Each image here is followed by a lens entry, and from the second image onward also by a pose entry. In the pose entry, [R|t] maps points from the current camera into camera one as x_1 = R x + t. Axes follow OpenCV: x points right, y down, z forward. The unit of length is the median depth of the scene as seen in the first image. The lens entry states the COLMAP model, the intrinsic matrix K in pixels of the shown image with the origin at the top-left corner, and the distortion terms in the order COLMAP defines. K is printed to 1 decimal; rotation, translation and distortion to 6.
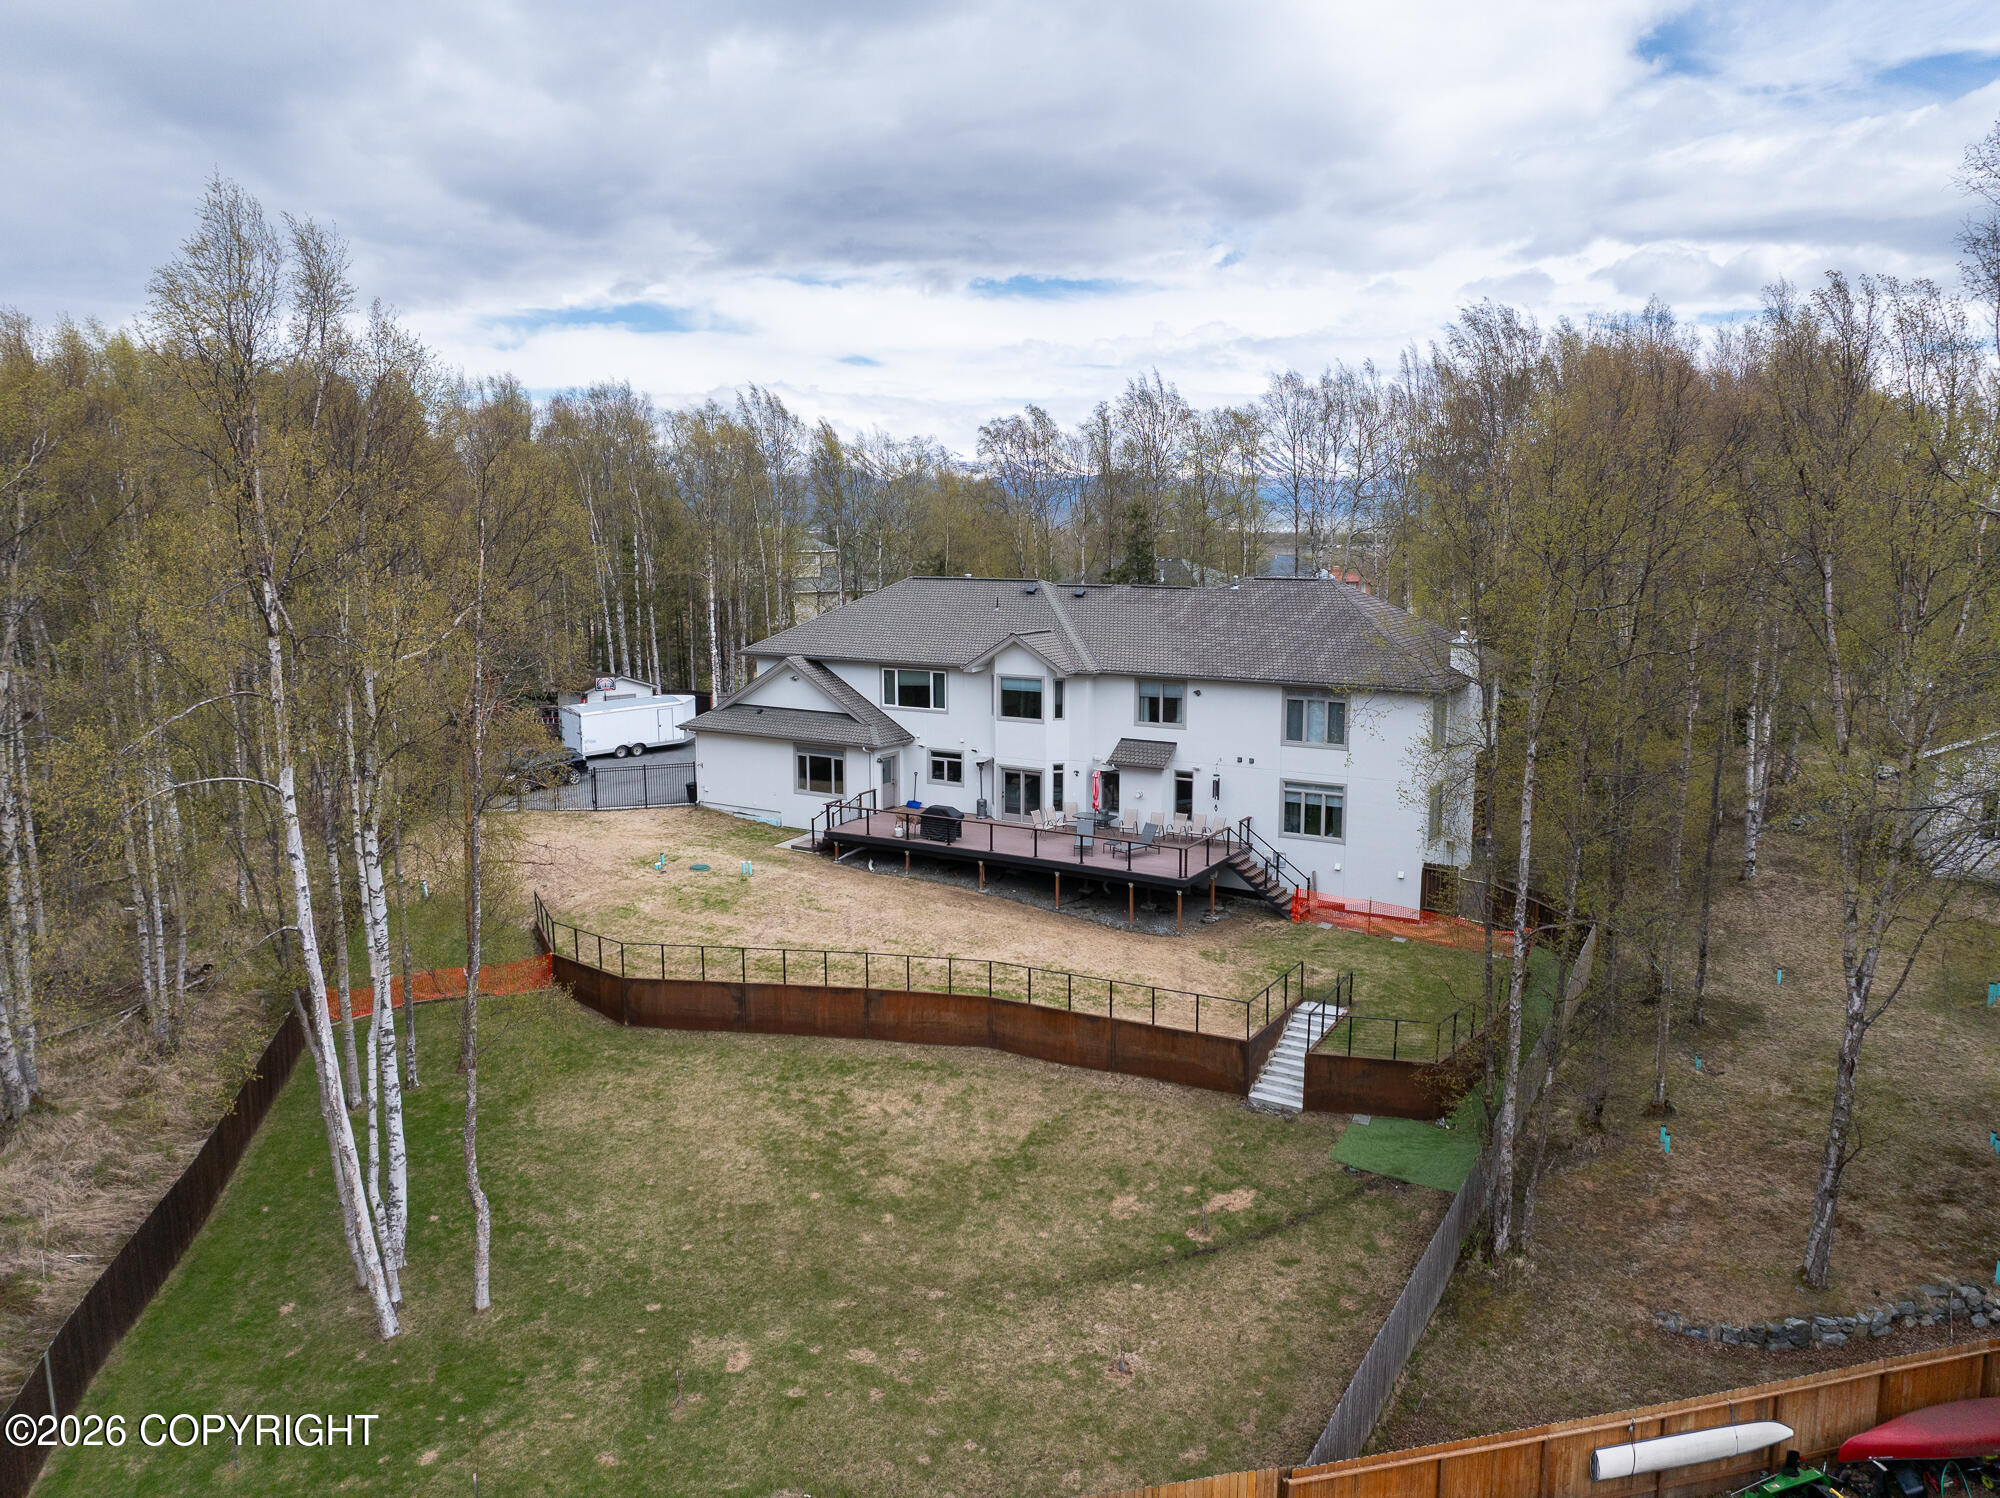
lens RADIAL K [[1411.3, 0, 1009.1], [0, 1411.3, 723.1], [0, 0, 1]] dist [-0.039509, -0.002865]
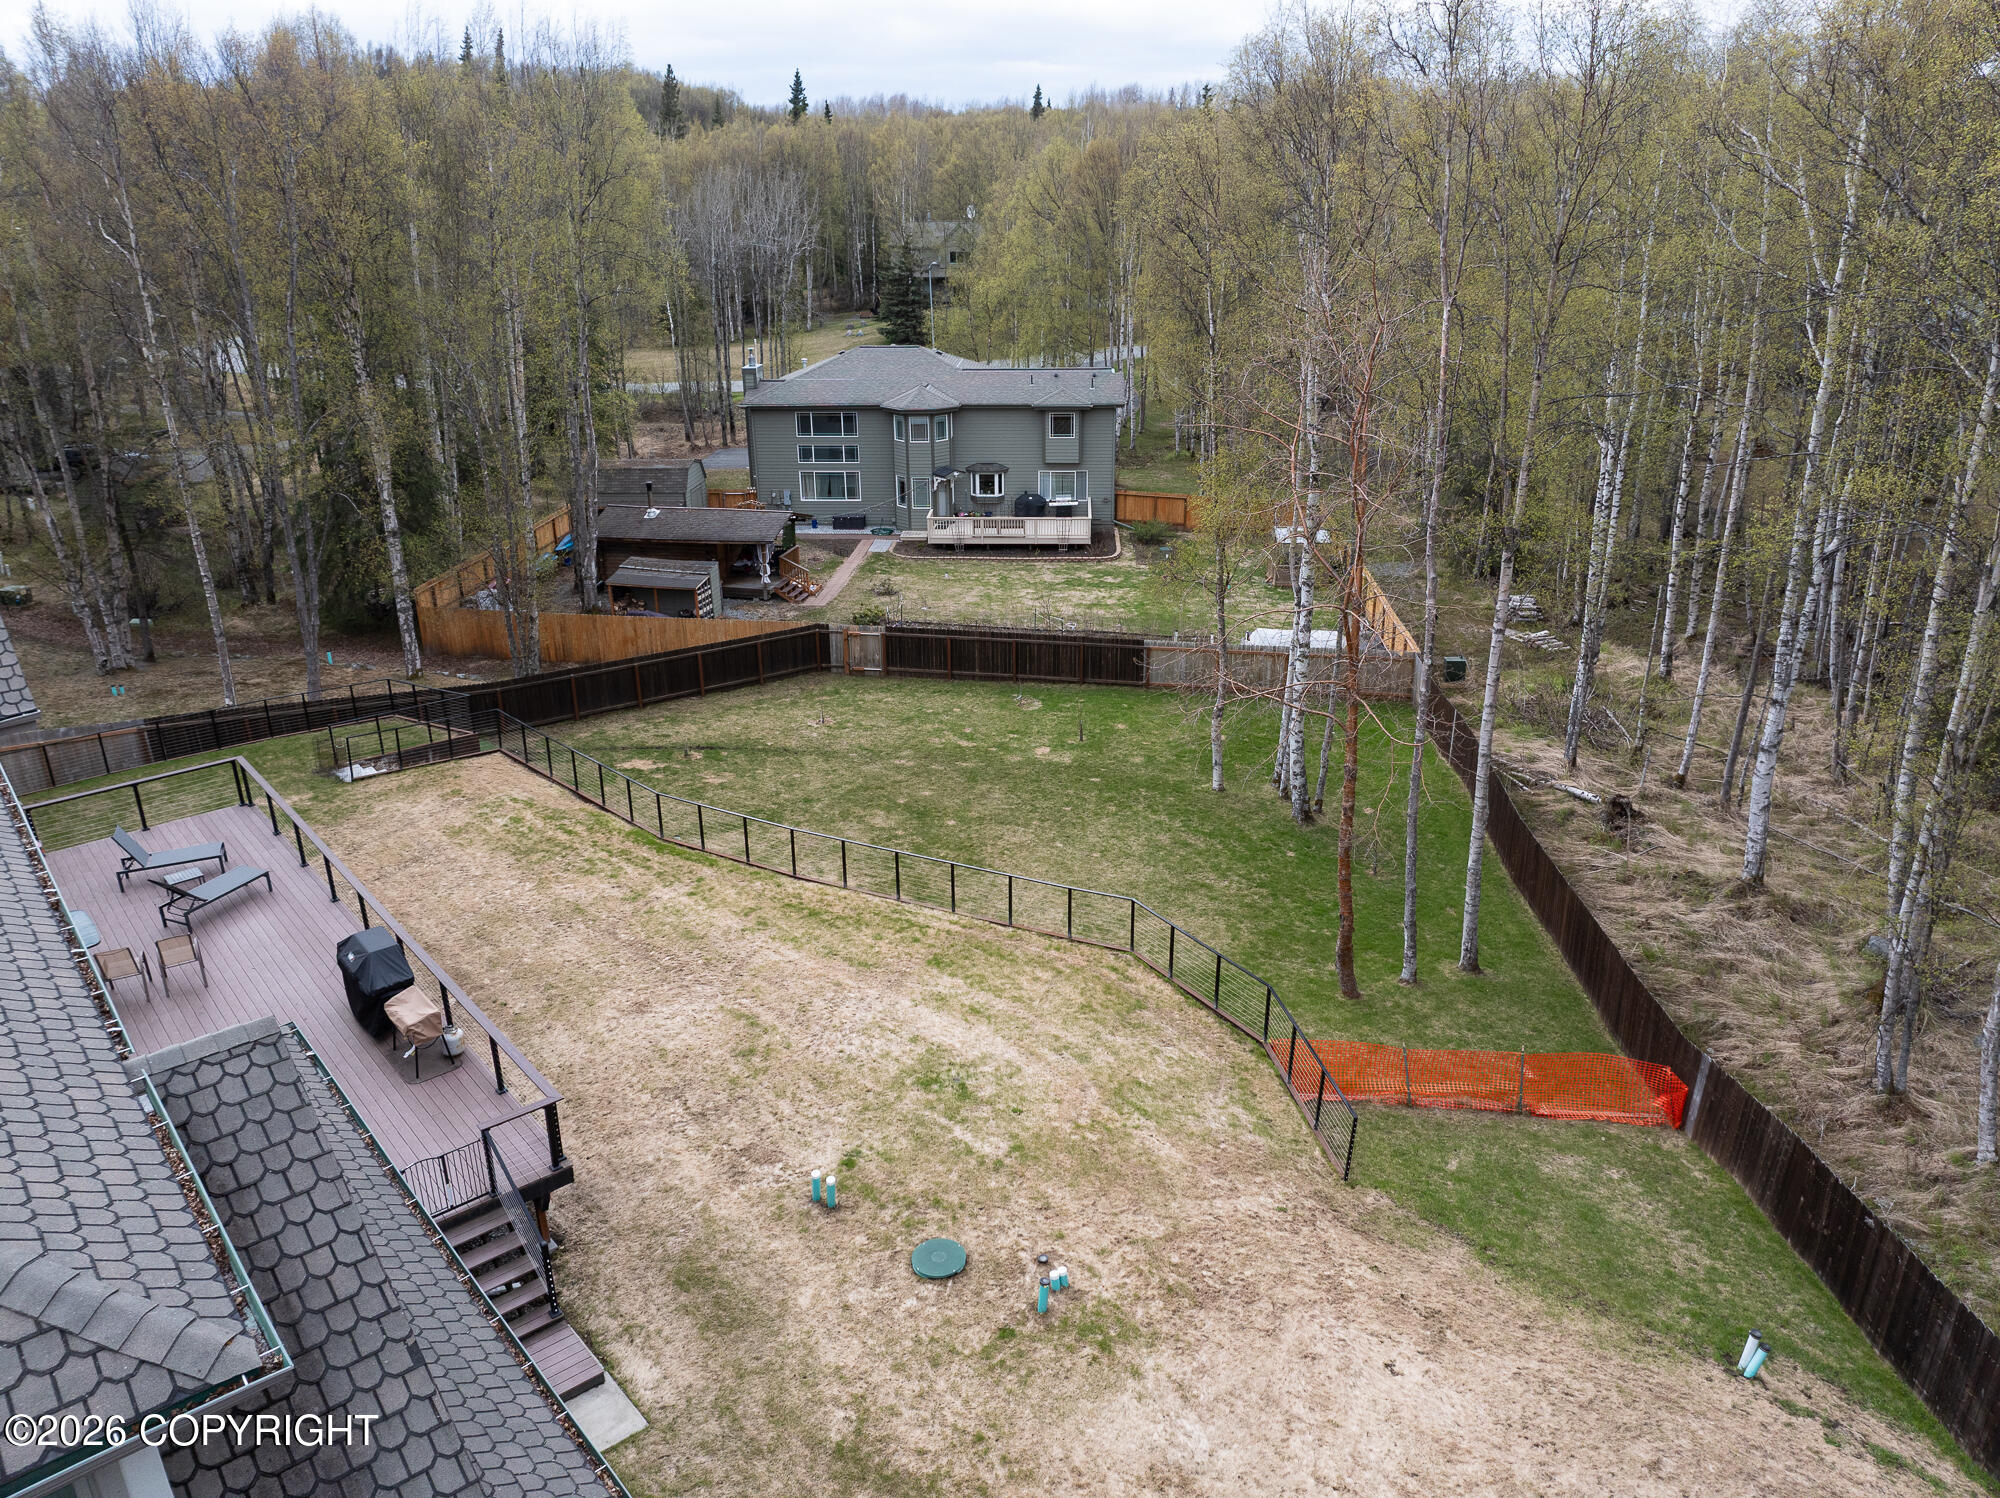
lens RADIAL K [[1411.3, 0, 1009.1], [0, 1411.3, 723.1], [0, 0, 1]] dist [-0.039509, -0.002865]
pose [[-0.953590, -0.089850, 0.287392, -0.343364], [0.056846, 0.883560, 0.464856, -0.171440], [-0.295695, 0.459619, -0.837445, 1.308212]]
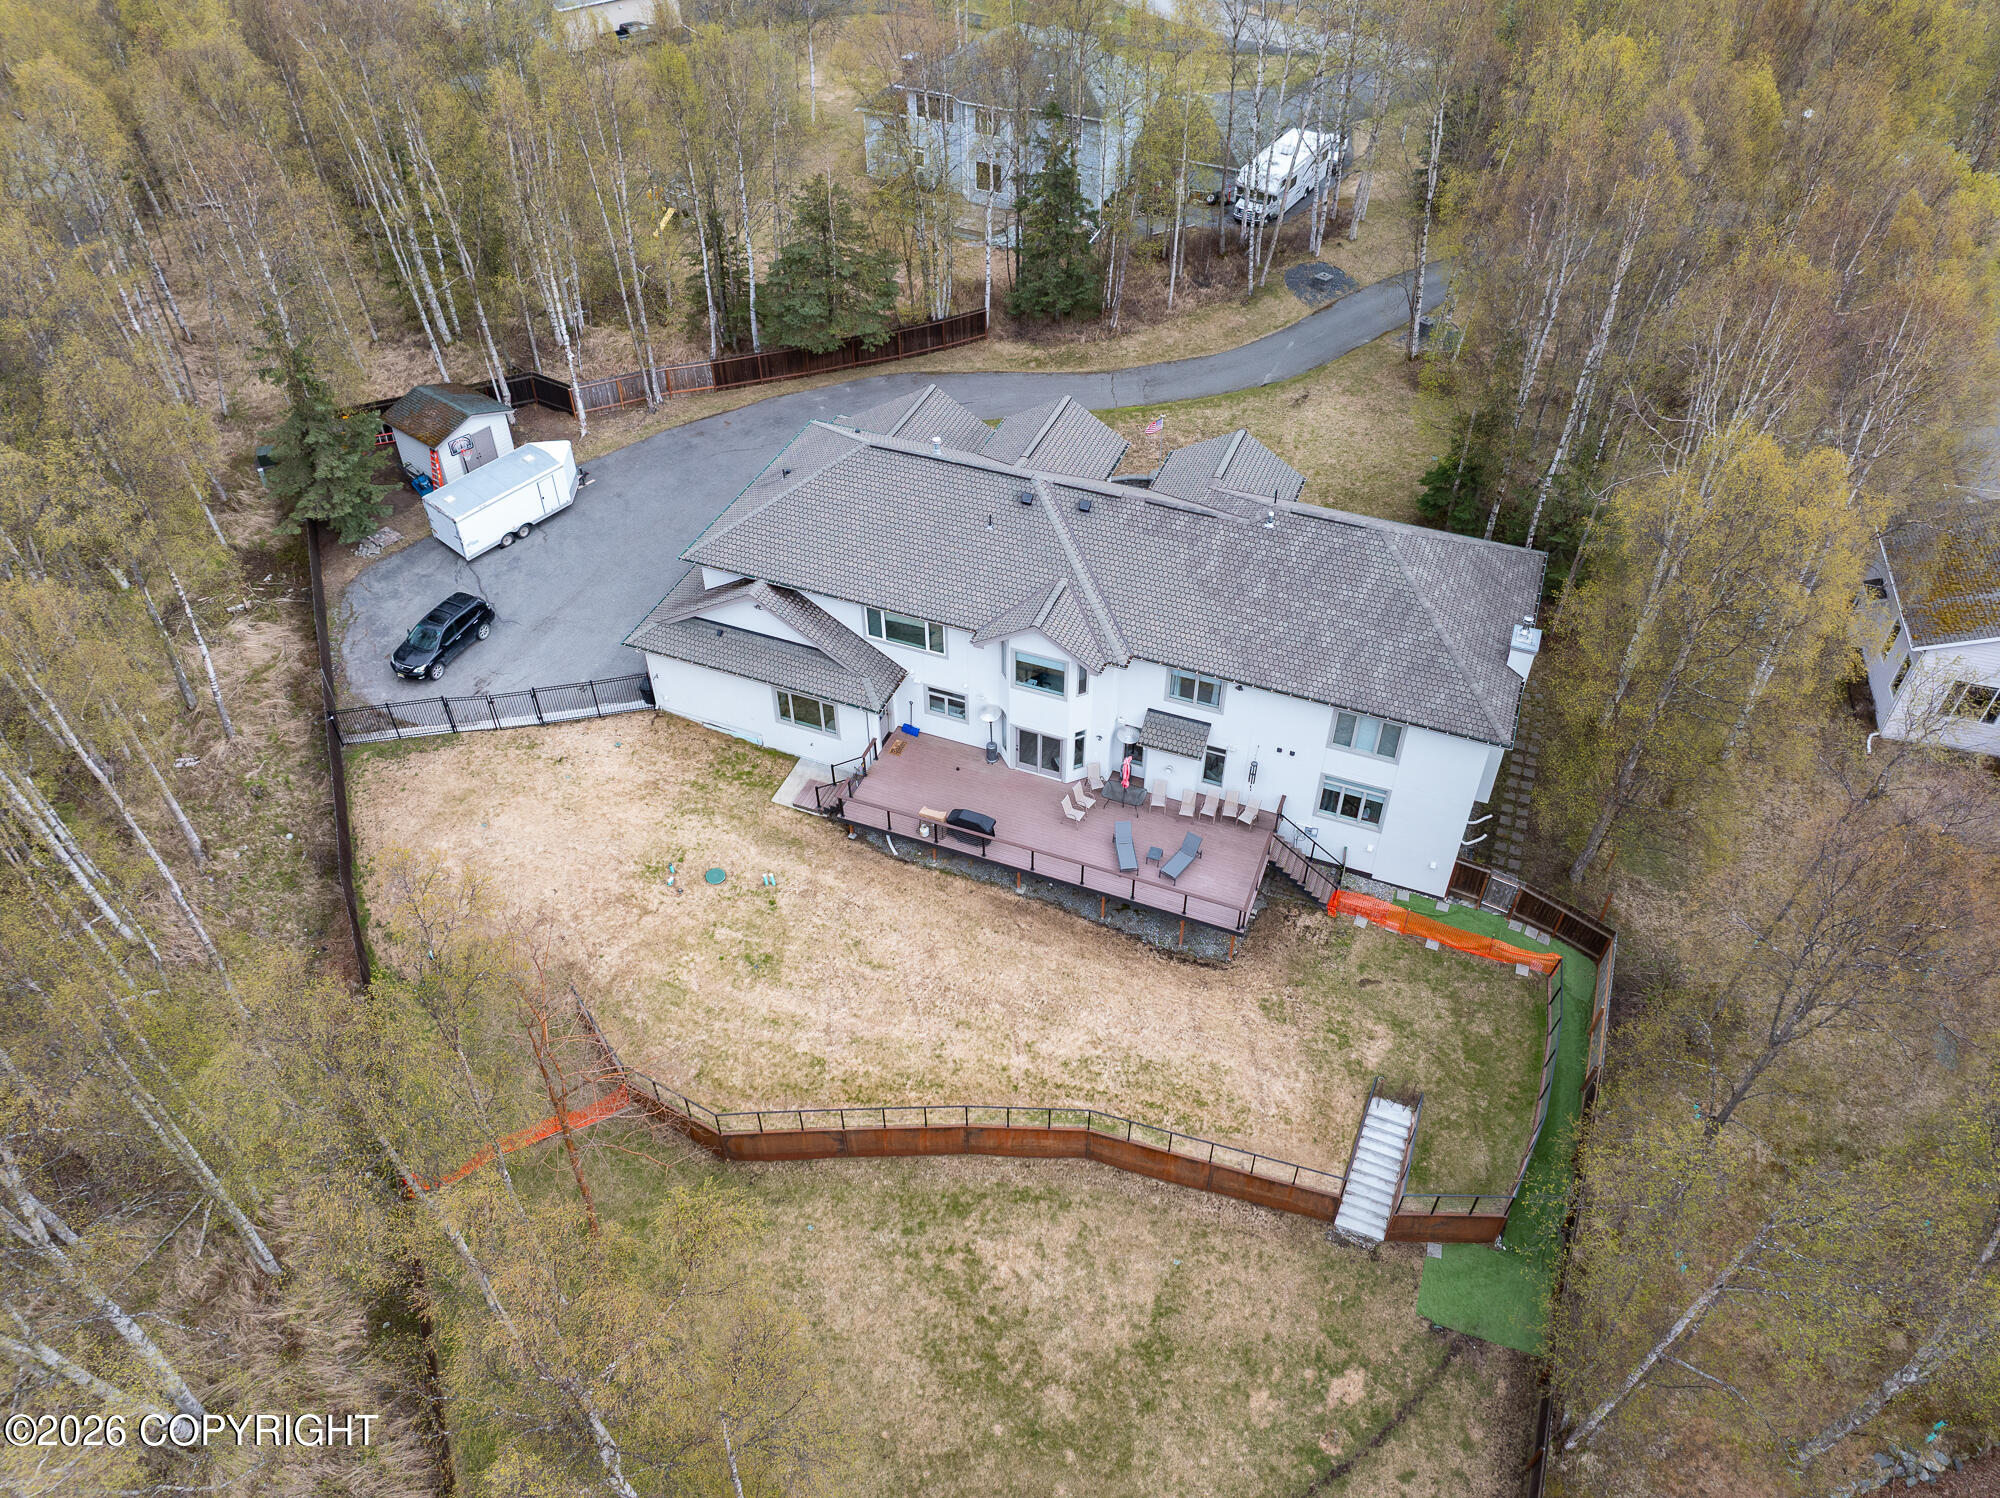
lens RADIAL K [[1423.9, 0, 990.7], [0, 1423.9, 668.5], [0, 0, 1]] dist [-0.037288, 0.002532]
pose [[0.984436, -0.116173, 0.131869, -0.155287], [0.023380, 0.830256, 0.556892, -0.576376], [-0.174180, -0.545142, 0.820050, 0.271605]]
